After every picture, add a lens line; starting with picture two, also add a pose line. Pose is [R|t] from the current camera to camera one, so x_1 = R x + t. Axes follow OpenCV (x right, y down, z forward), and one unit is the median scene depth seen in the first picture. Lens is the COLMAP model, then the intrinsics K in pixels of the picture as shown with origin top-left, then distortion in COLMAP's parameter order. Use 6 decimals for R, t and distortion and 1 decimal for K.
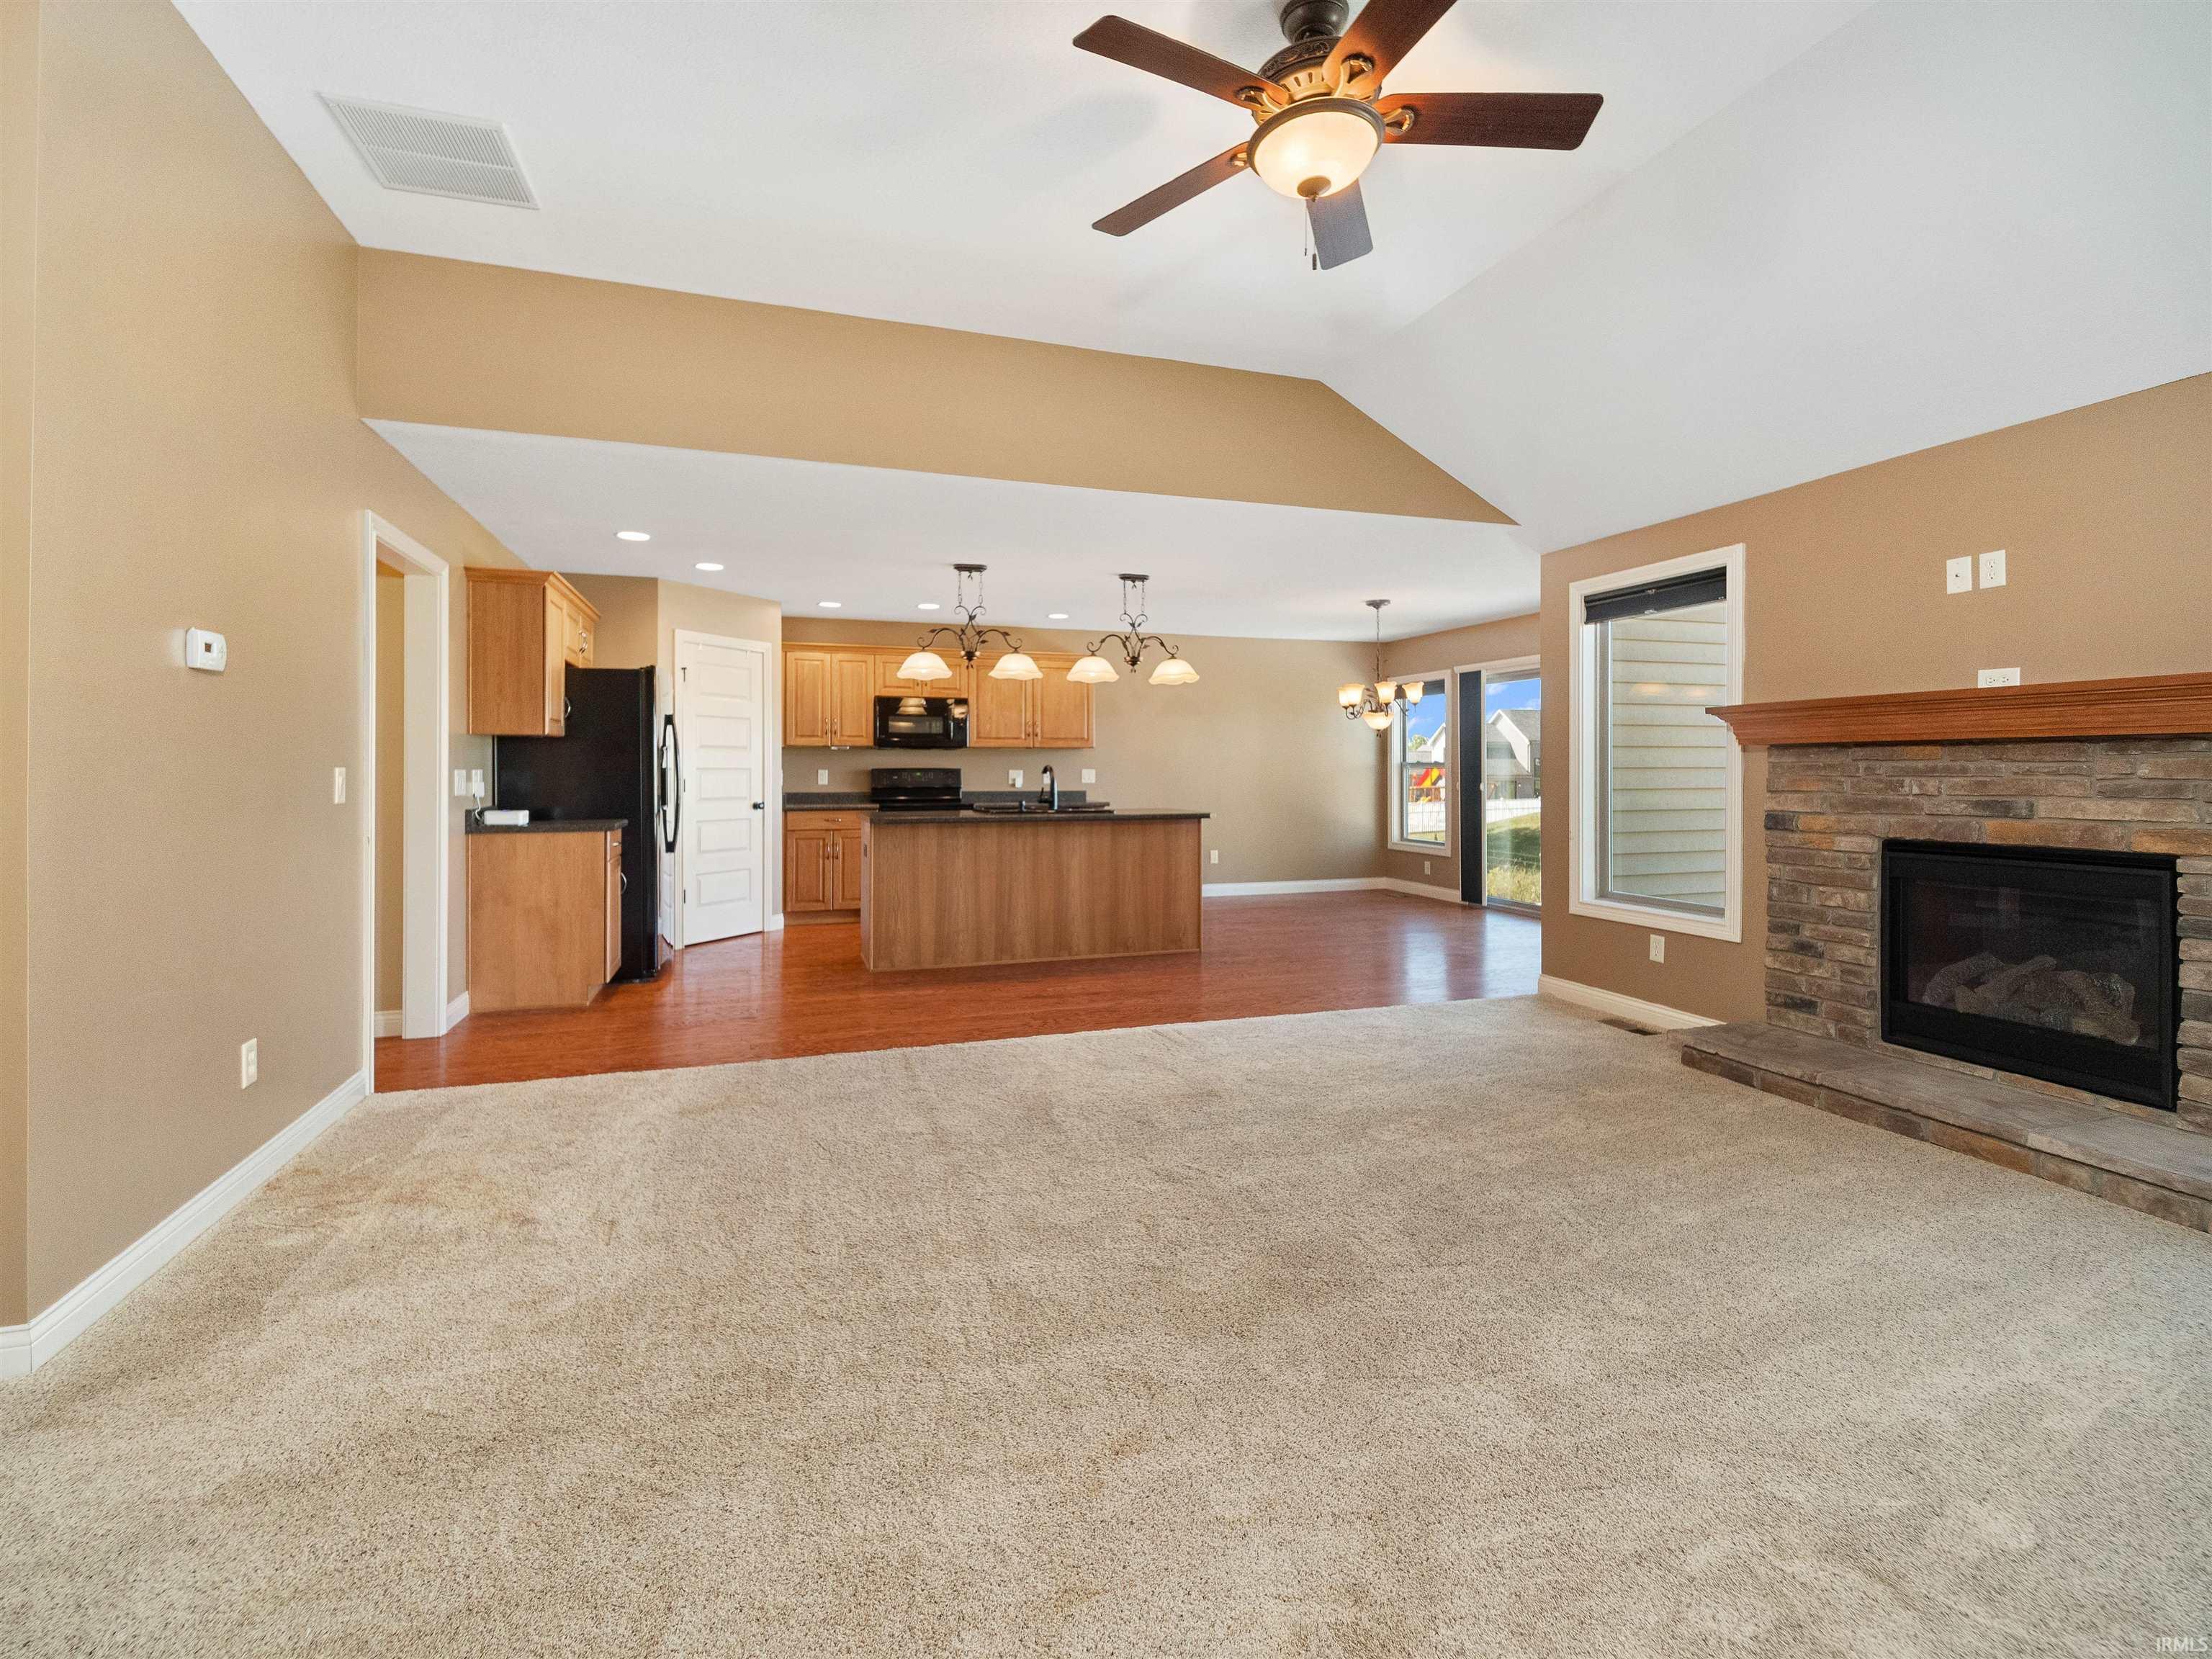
lens RADIAL K [[989.0, 0, 1087.0], [0, 989.0, 765.0], [0, 0, 1]] dist [0.002995, -0.000488]
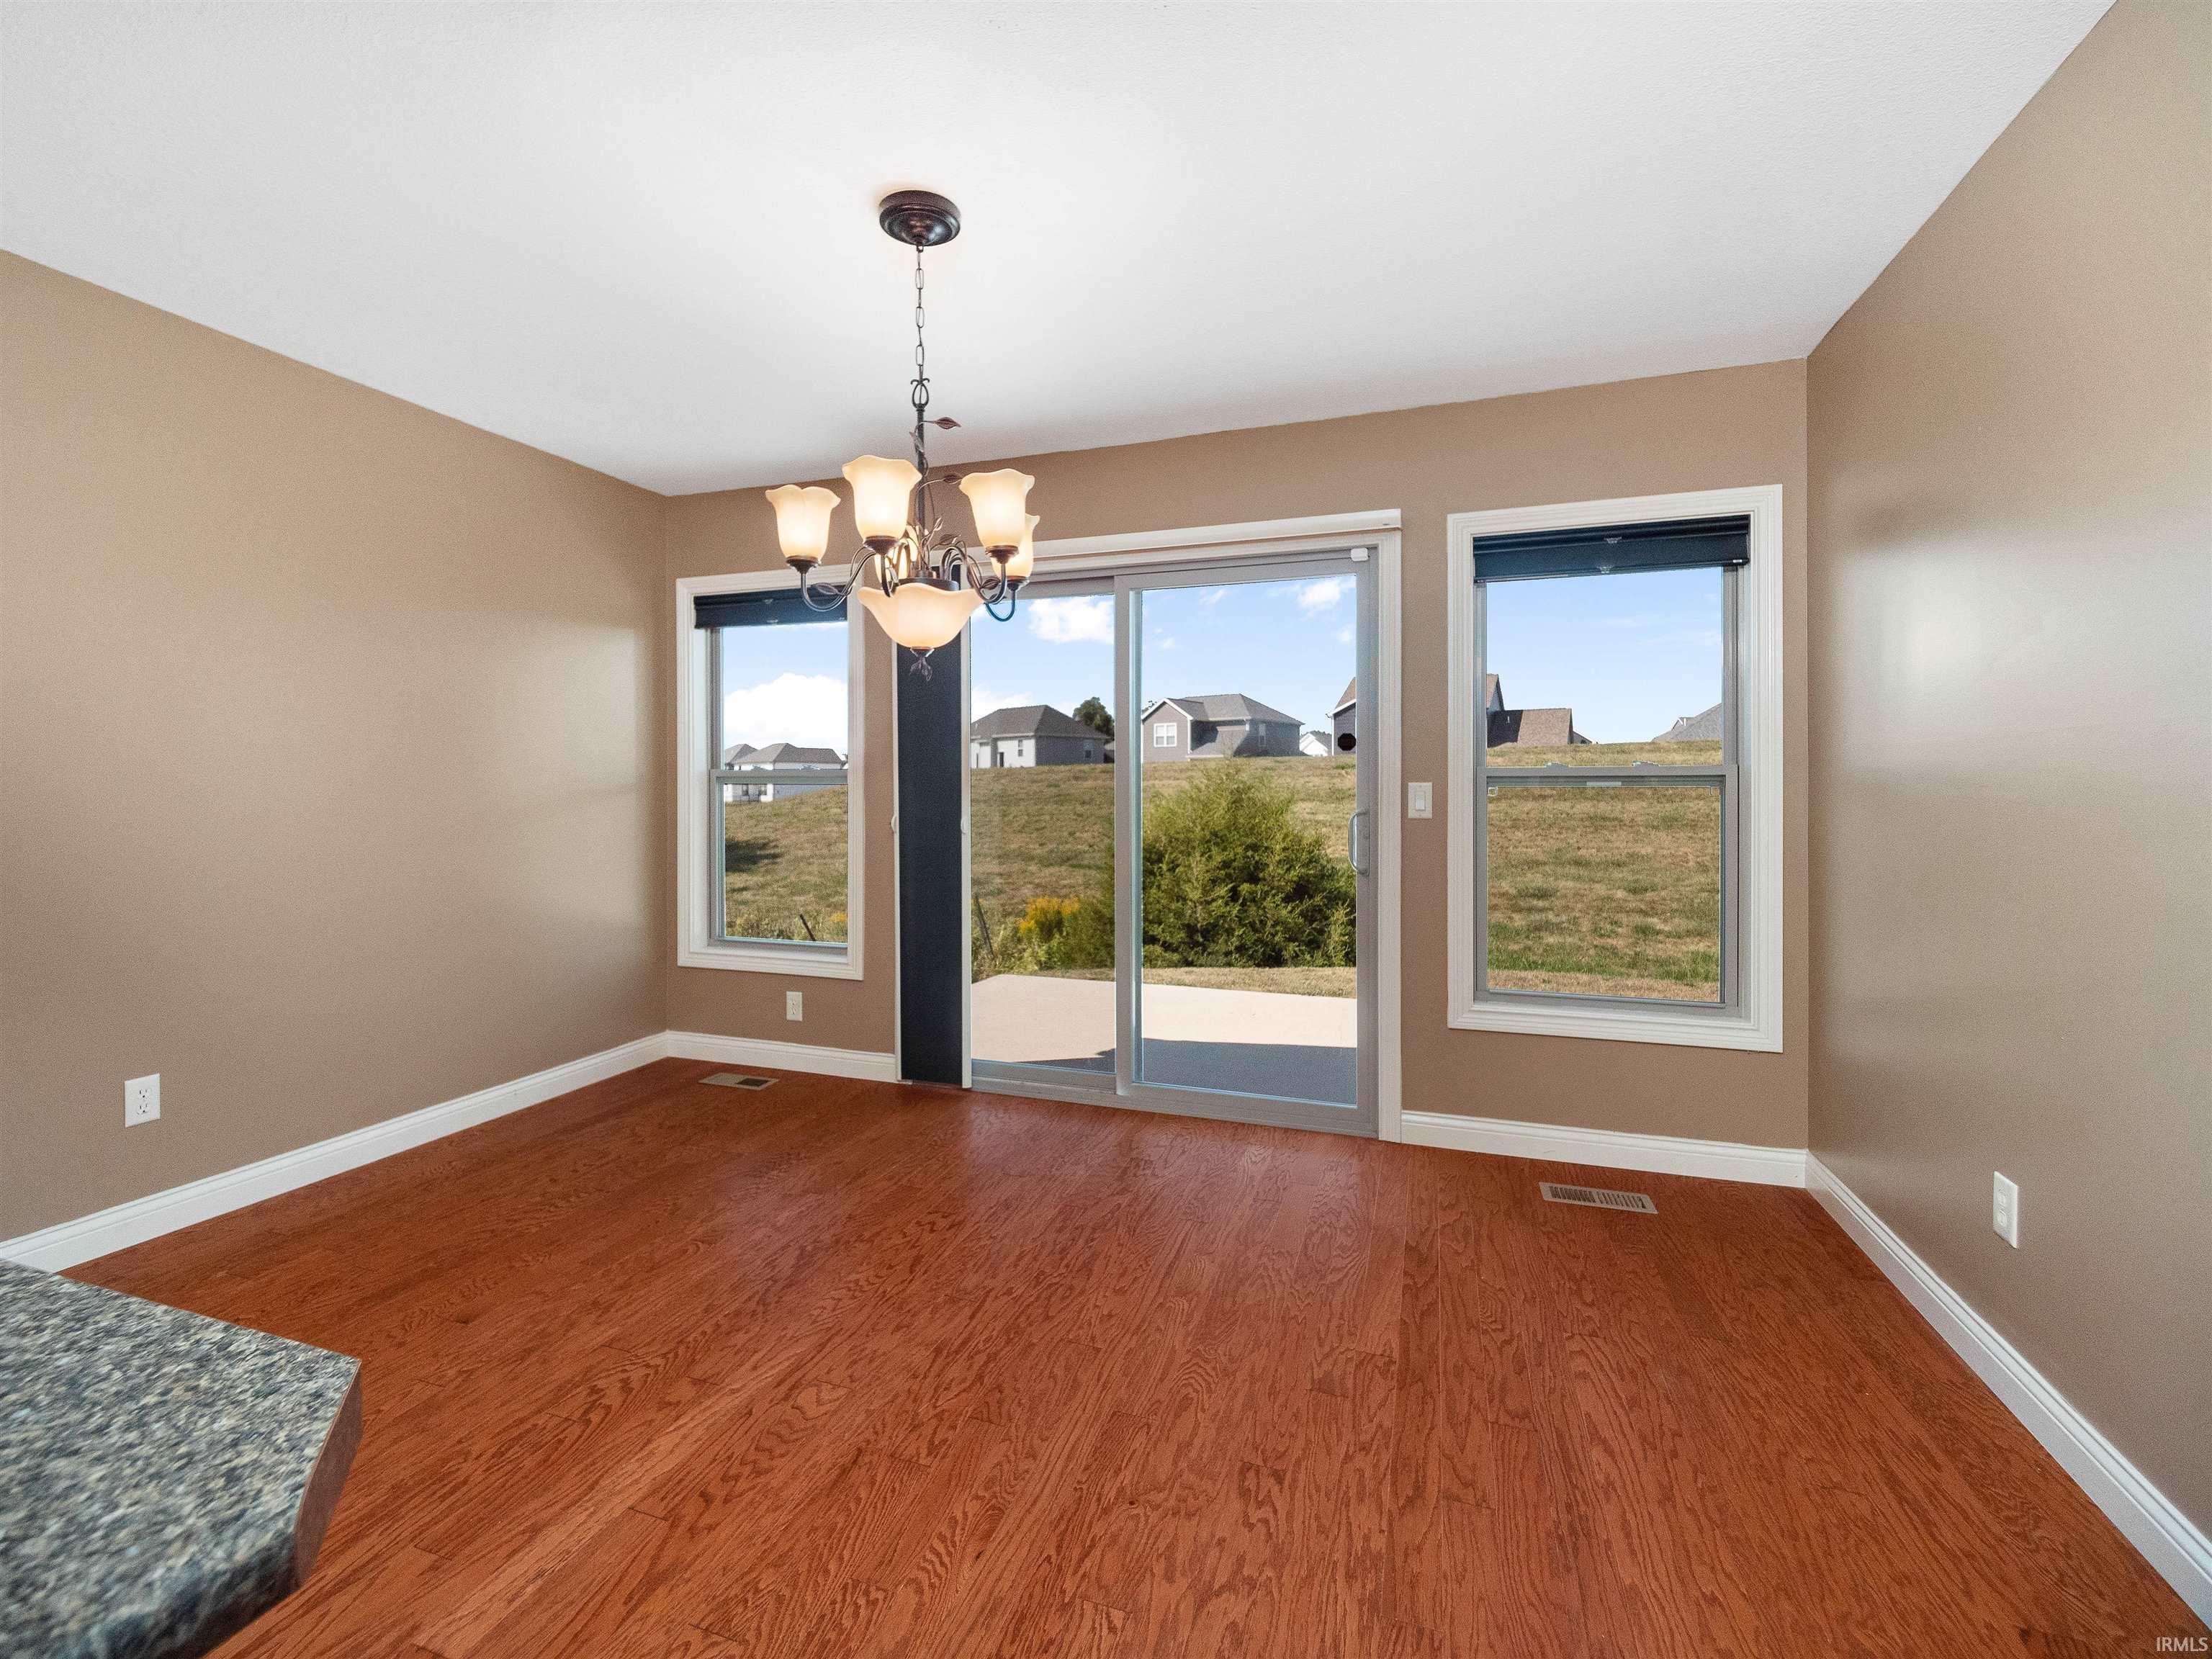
lens RADIAL K [[983.2, 0, 1083.4], [0, 983.2, 795.9], [0, 0, 1]] dist [0.007722, -0.005416]
pose [[0.612458, -0.005863, 0.790482, 0.132008], [-0.004480, 0.999931, 0.010887, 0.006761], [-0.790491, -0.010209, 0.612389, 1.129894]]
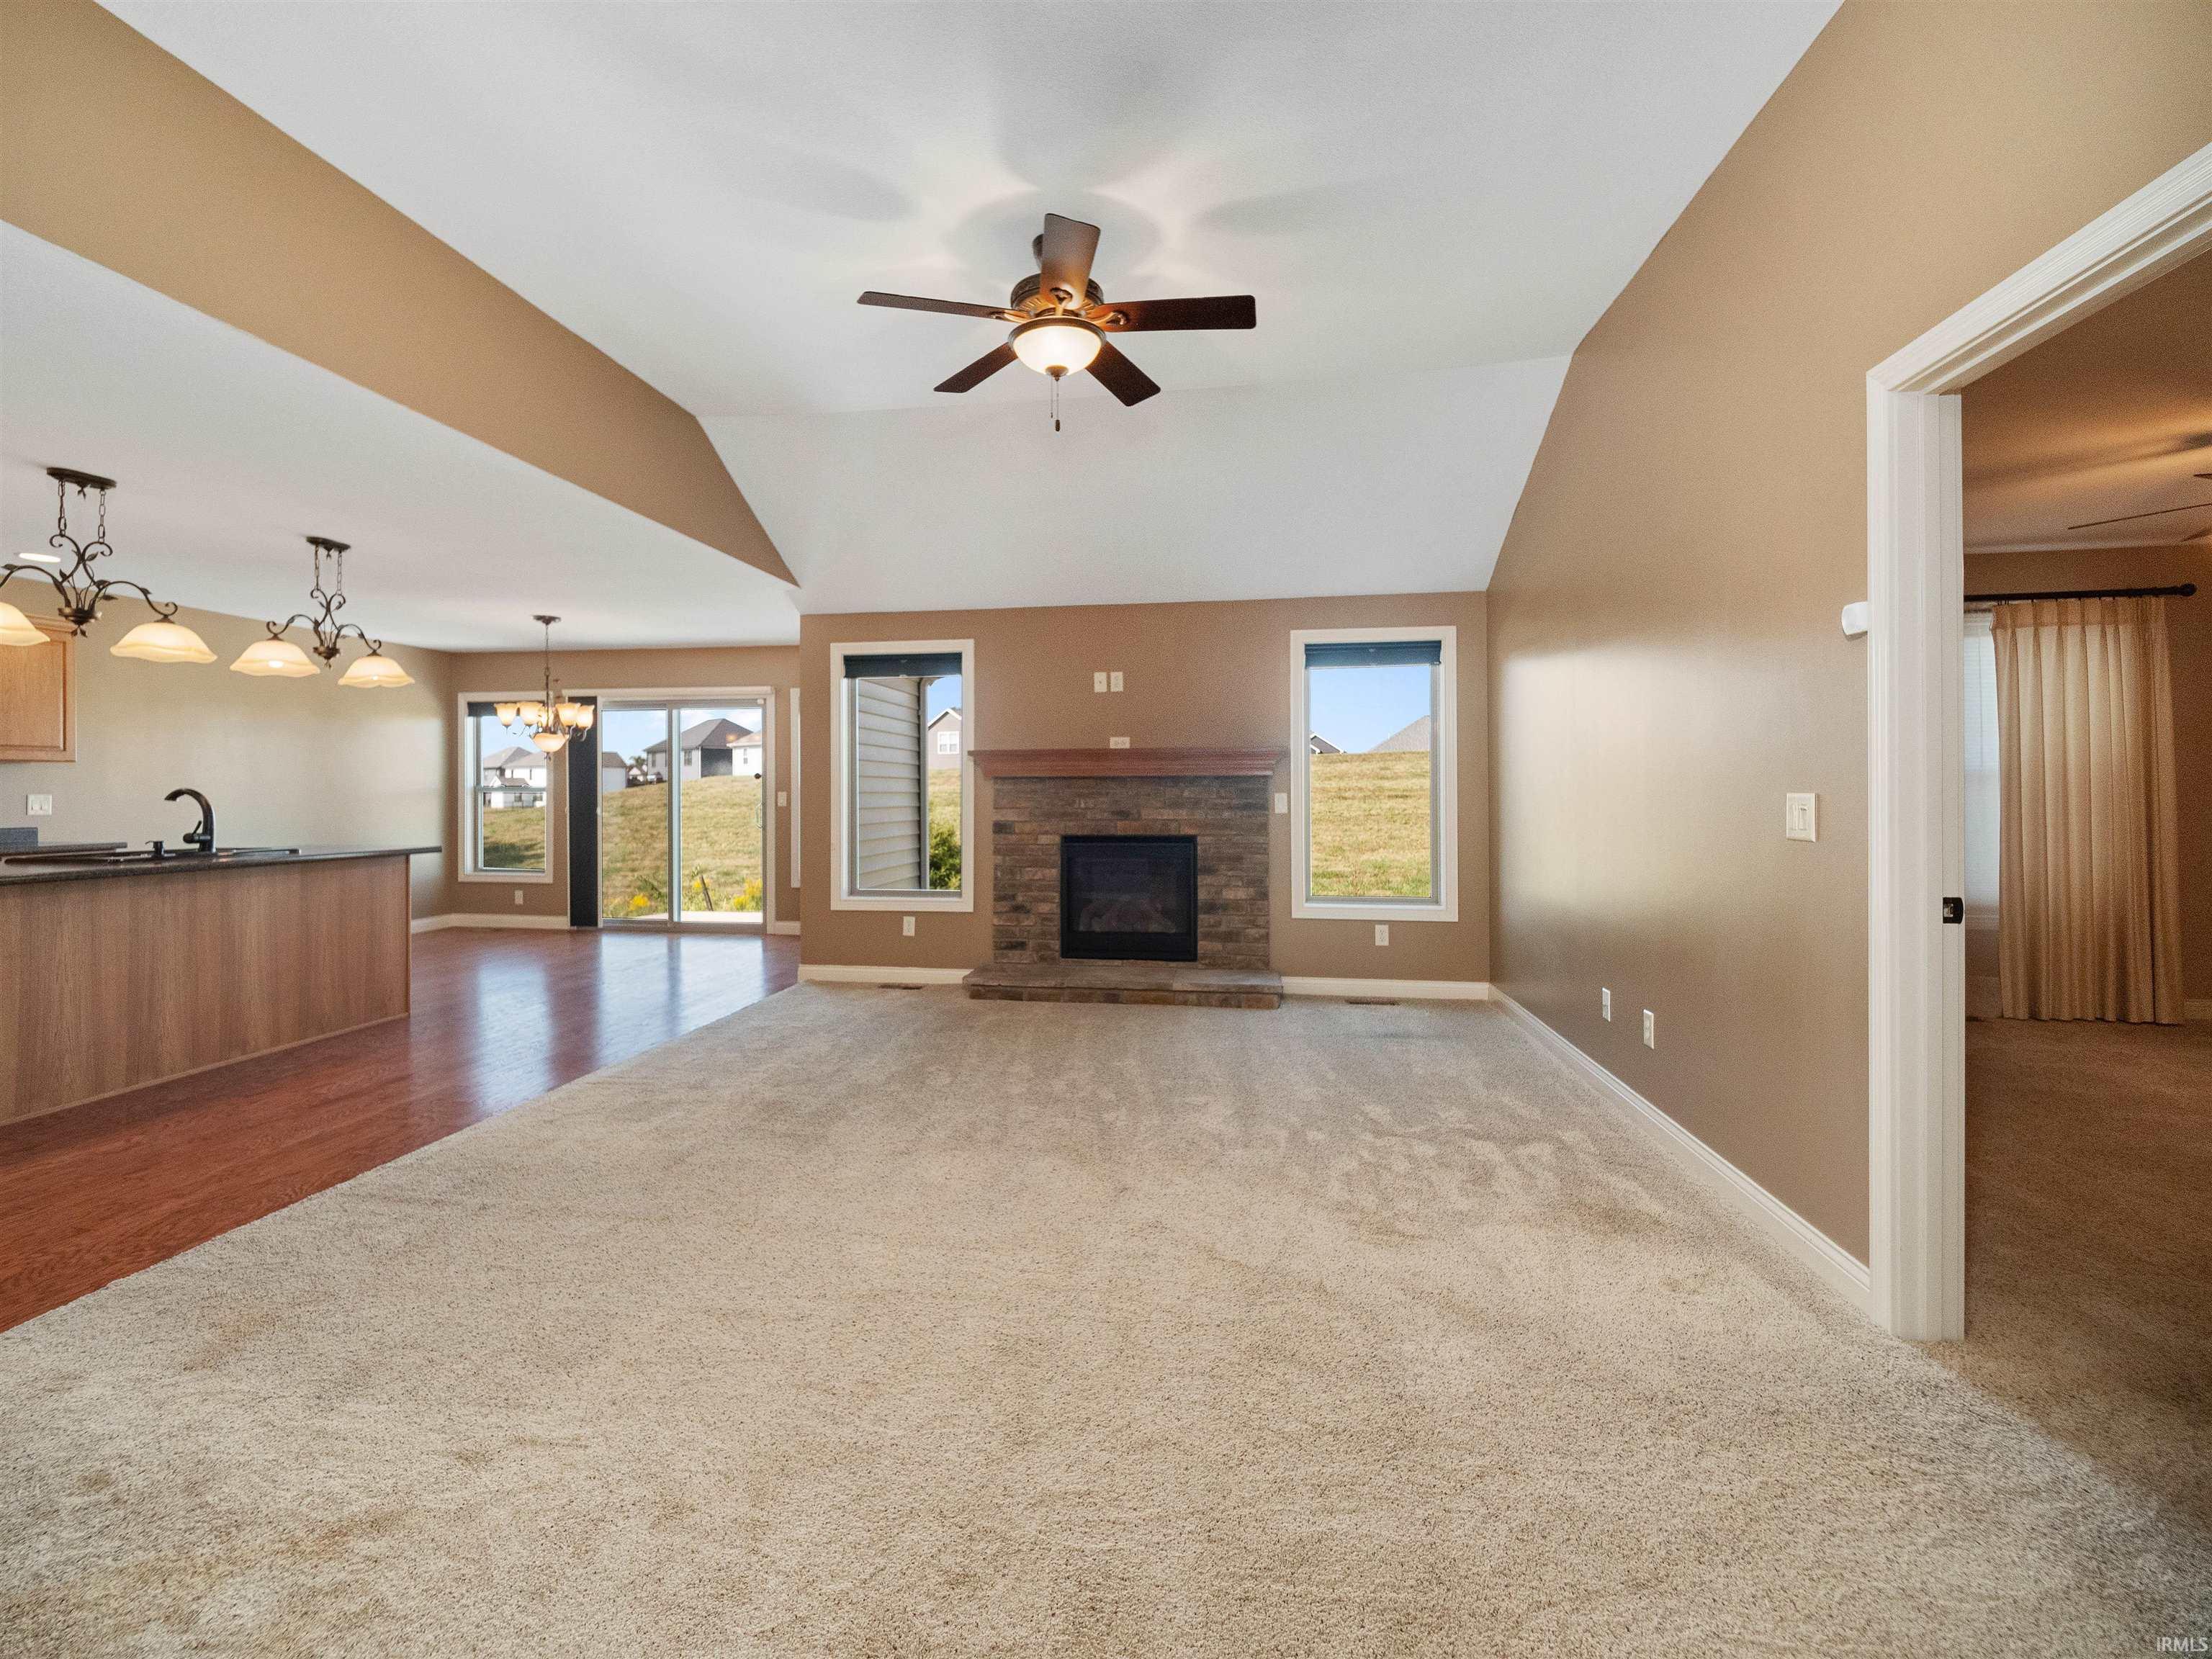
lens RADIAL K [[982.4, 0, 1075.8], [0, 982.4, 788.5], [0, 0, 1]] dist [0.019857, -0.015542]
pose [[0.458941, 0.002846, 0.888462, -0.456961], [-0.002526, 0.999995, -0.001898, -0.000367], [-0.888463, -0.001374, 0.458946, 0.163252]]
